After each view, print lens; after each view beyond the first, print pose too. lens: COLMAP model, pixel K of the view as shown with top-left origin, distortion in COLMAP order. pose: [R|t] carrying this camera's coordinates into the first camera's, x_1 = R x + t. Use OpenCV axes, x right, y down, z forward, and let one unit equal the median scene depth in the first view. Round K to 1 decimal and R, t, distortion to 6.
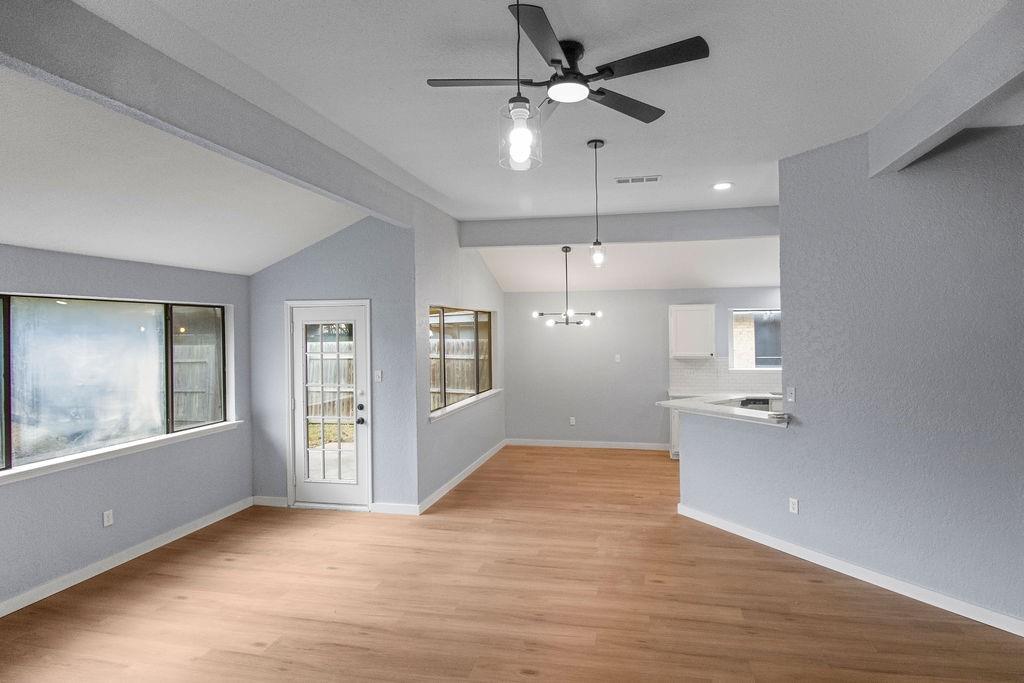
lens RADIAL K [[498.1, 0, 563.5], [0, 498.1, 328.2], [0, 0, 1]] dist [-0.014756, -0.003179]
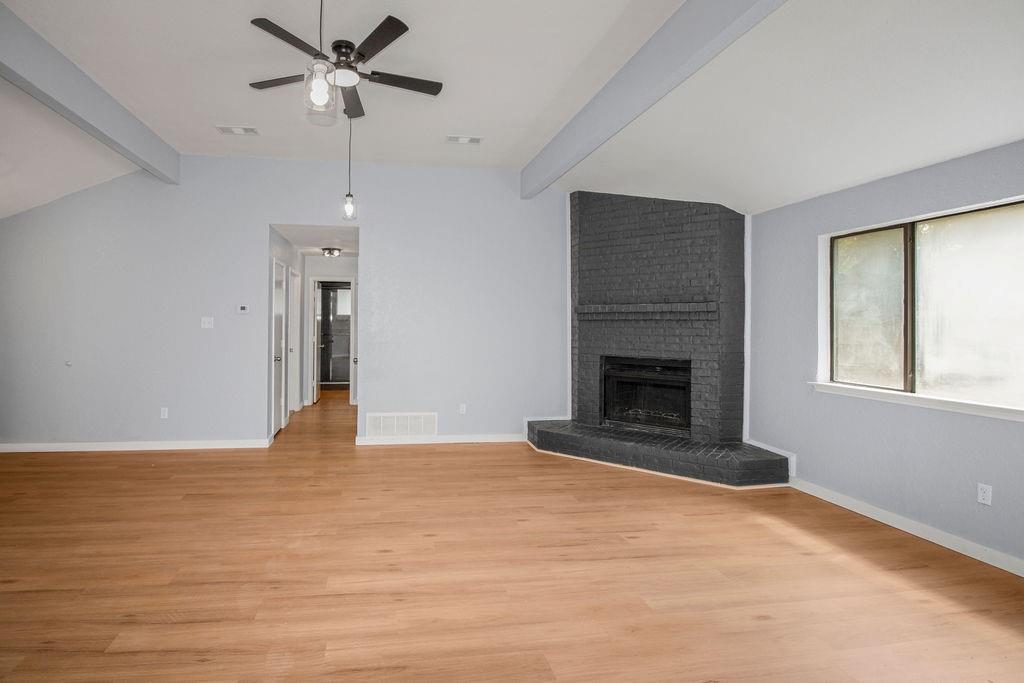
lens RADIAL K [[506.6, 0, 434.4], [0, 506.6, 315.7], [0, 0, 1]] dist [-0.018545, -0.008114]
pose [[-0.961810, 0.009067, -0.273568, 0.079499], [0.012700, 0.999853, -0.011512, 0.093010], [0.273423, -0.014547, -0.961784, 1.250798]]
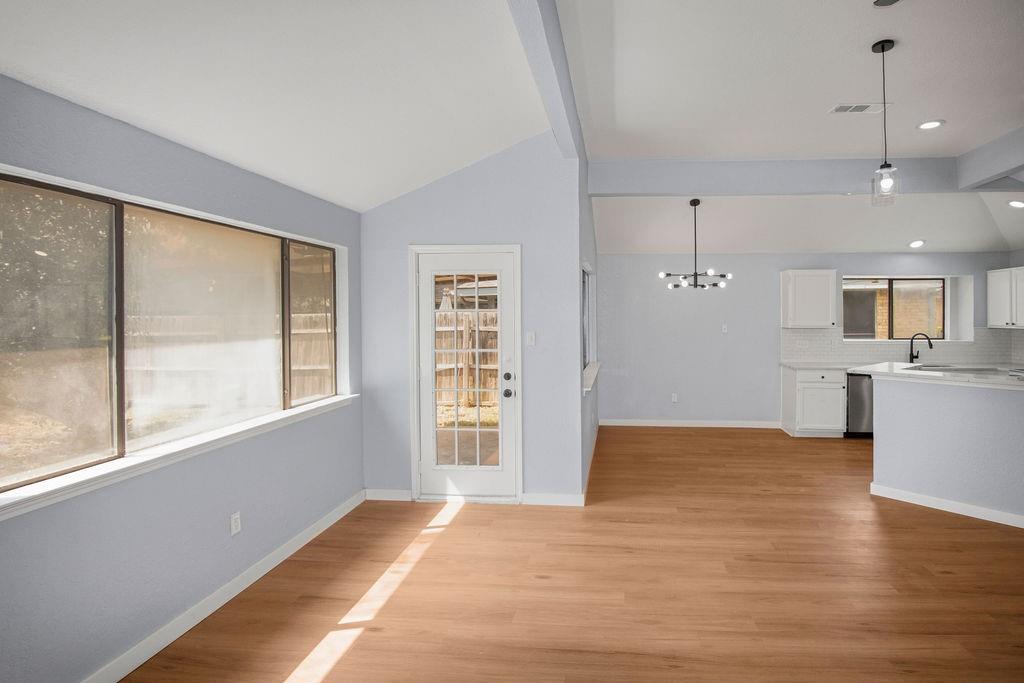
lens RADIAL K [[506.6, 0, 583.6], [0, 506.6, 321.2], [0, 0, 1]] dist [-0.018545, -0.008114]
pose [[0.995378, 0.005390, 0.095886, -0.402218], [-0.007016, 0.999837, 0.016623, 0.058194], [-0.095781, -0.017219, 0.995253, 0.178817]]
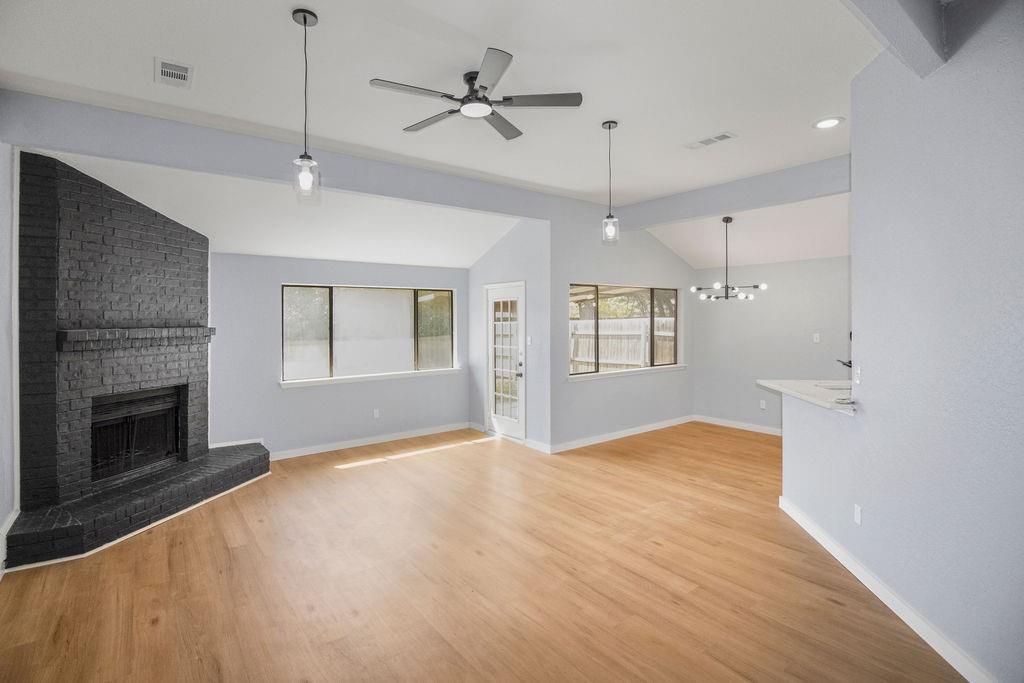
lens RADIAL K [[498.1, 0, 531.4], [0, 498.1, 320.7], [0, 0, 1]] dist [-0.014756, -0.003179]
pose [[0.744000, 0.007494, -0.668137, 0.531522], [0.001700, 0.999913, 0.013109, 0.032289], [0.668177, -0.010889, 0.743923, 0.060630]]
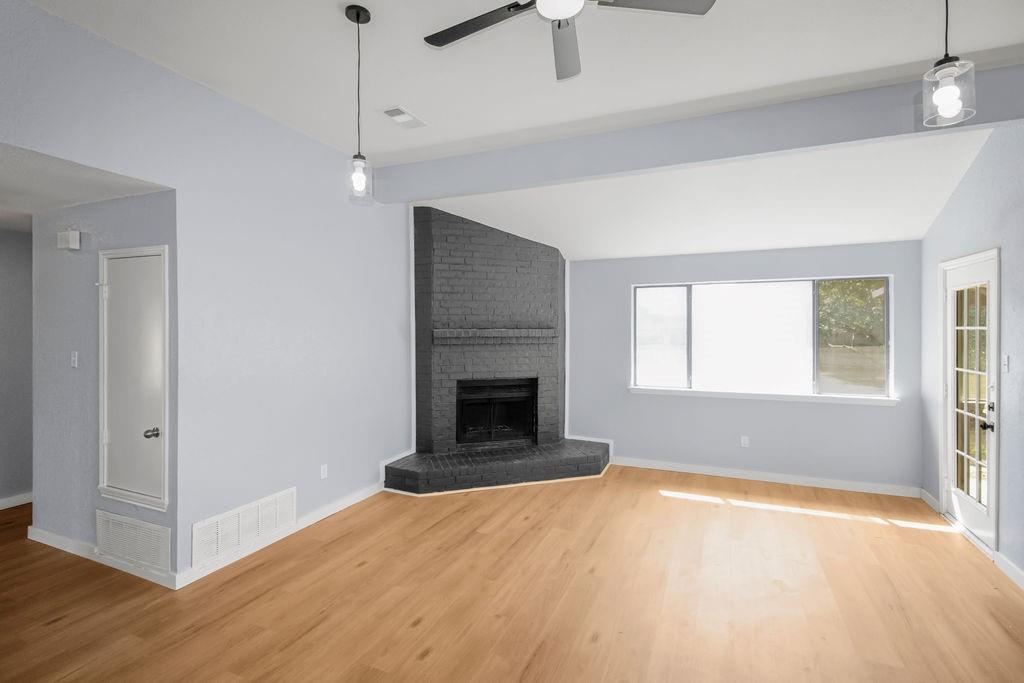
lens RADIAL K [[474.9, 0, 506.5], [0, 474.9, 329.0], [0, 0, 1]] dist [0.022963, -0.002419]
pose [[-0.239674, 0.013072, -0.970765, 0.434331], [0.008005, 0.999902, 0.011488, 0.045485], [0.970820, -0.005018, -0.239755, 0.571514]]
